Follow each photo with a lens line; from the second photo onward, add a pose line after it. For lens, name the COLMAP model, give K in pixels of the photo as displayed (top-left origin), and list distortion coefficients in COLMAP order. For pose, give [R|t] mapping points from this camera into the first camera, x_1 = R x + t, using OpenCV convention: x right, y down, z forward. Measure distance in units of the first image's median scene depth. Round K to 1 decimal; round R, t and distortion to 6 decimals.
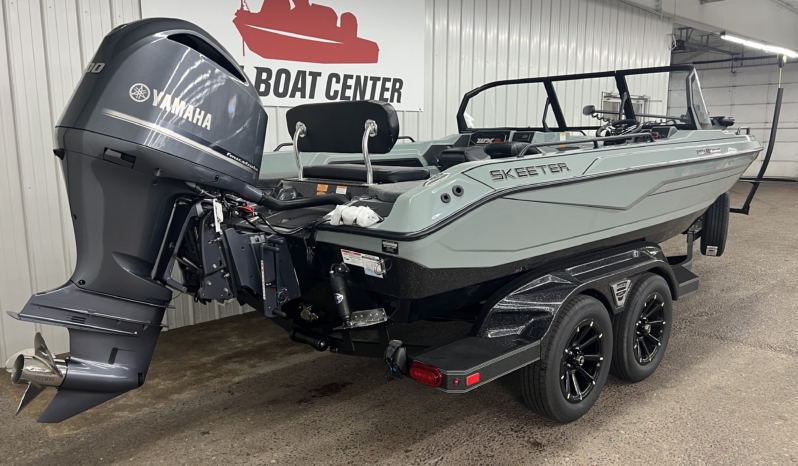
lens RADIAL K [[626.6, 0, 401.7], [0, 626.6, 229.6], [0, 0, 1]] dist [0.041719, -0.035839]
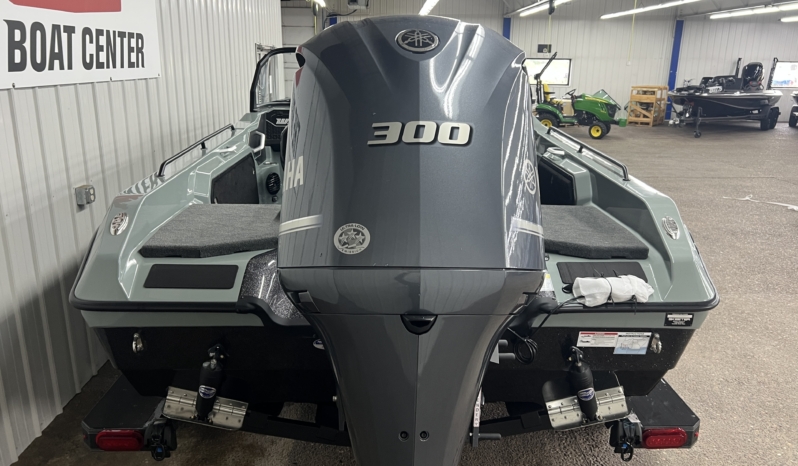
lens RADIAL K [[626.6, 0, 400.9], [0, 626.6, 236.6], [0, 0, 1]] dist [0.041719, -0.035839]
pose [[0.688987, -0.184007, 0.701026, -0.385867], [0.094267, 0.981770, 0.165049, -0.116622], [-0.718617, -0.047633, 0.693773, 0.311131]]
